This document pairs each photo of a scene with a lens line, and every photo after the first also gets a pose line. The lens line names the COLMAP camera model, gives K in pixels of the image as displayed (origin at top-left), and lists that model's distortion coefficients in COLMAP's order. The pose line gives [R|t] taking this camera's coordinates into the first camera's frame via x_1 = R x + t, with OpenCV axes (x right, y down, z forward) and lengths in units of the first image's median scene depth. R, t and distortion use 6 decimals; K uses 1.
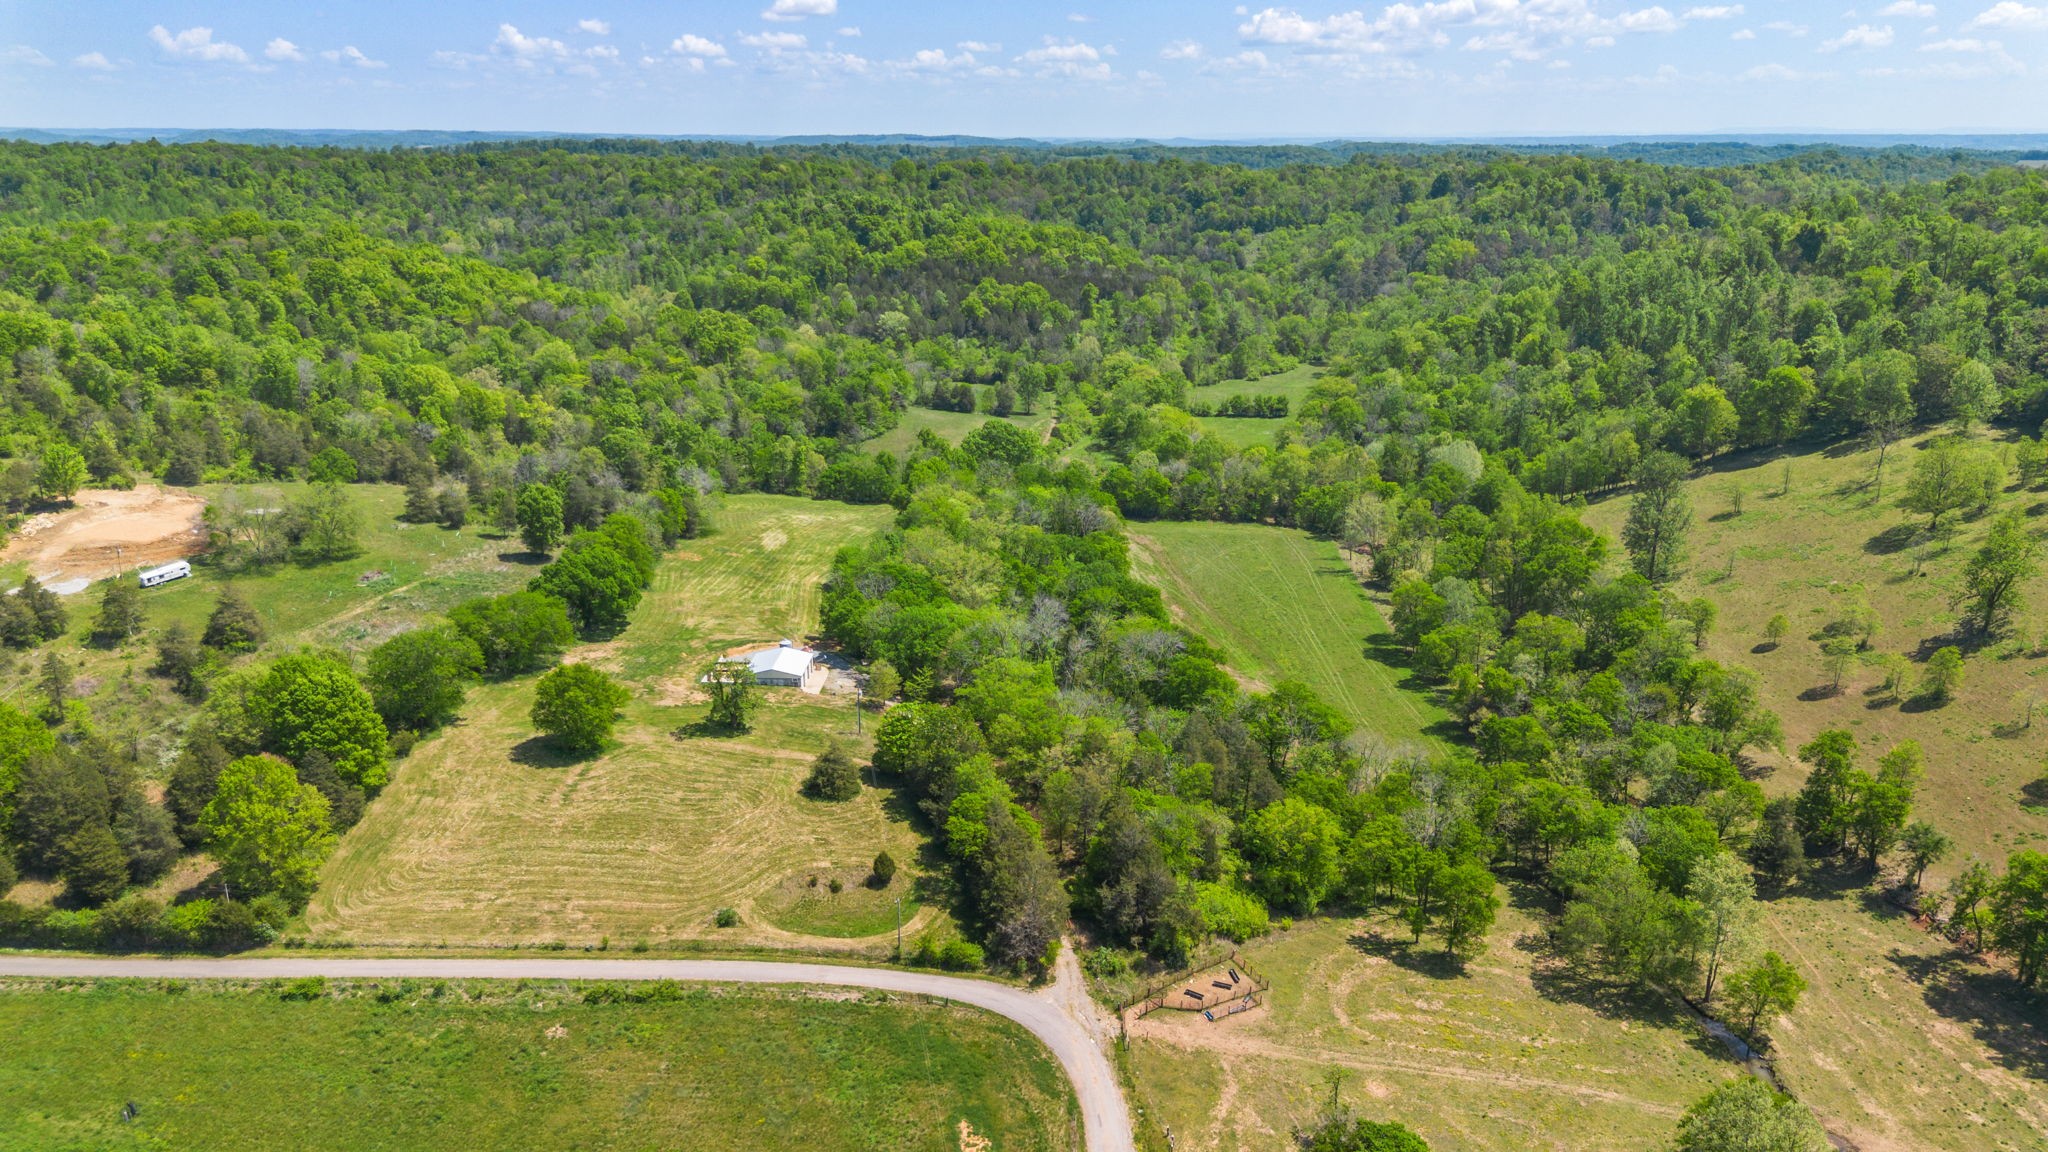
lens RADIAL K [[1448.0, 0, 1024.0], [0, 1448.0, 576.0], [0, 0, 1]] dist [0.069535, -0.063826]
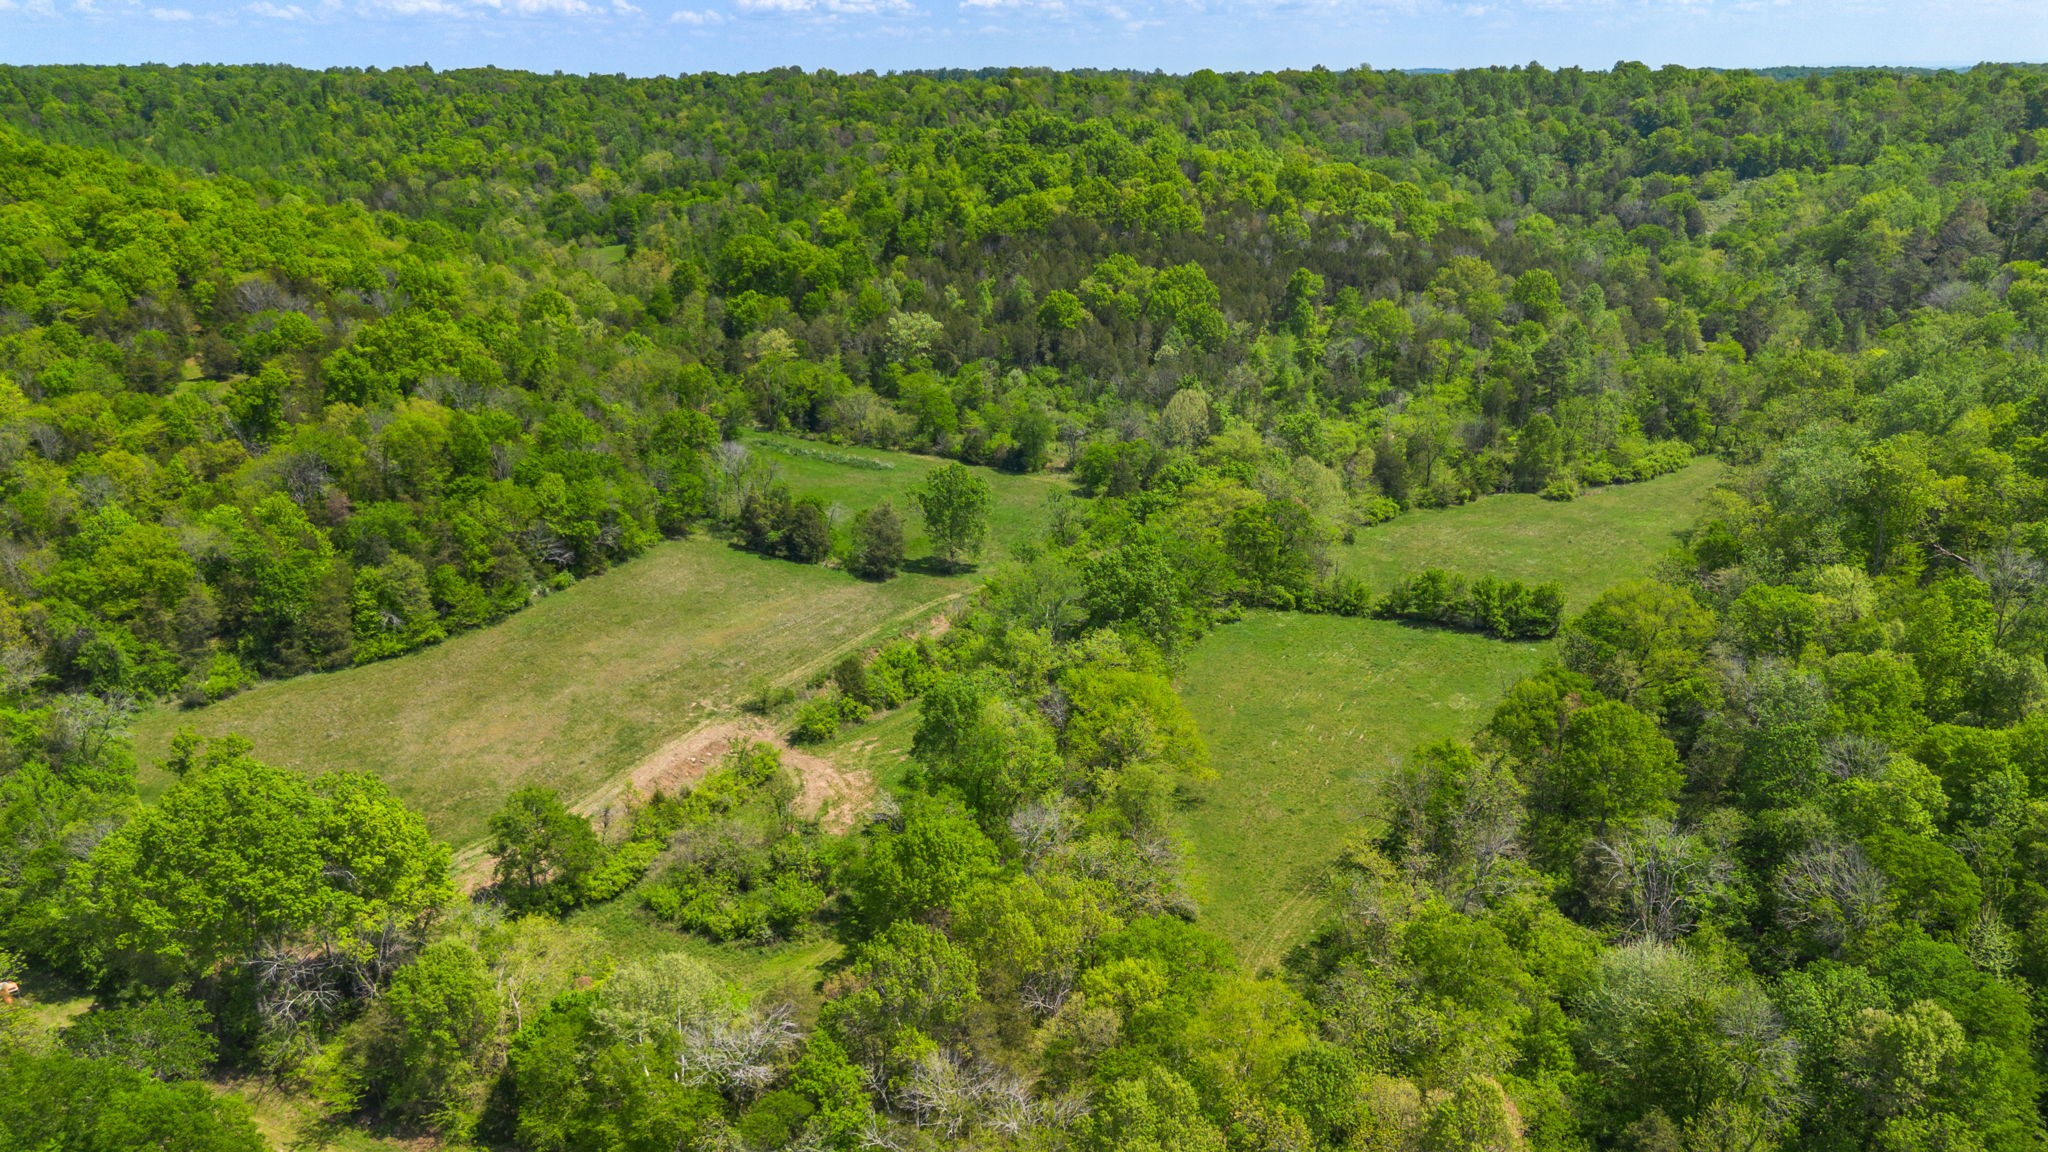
lens RADIAL K [[1448.0, 0, 1024.0], [0, 1448.0, 576.0], [0, 0, 1]] dist [0.069535, -0.063826]
pose [[0.939136, 0.100440, -0.328534, 0.102066], [-0.088813, 0.994780, 0.050247, -0.078892], [0.331866, -0.018011, 0.943155, 0.336244]]
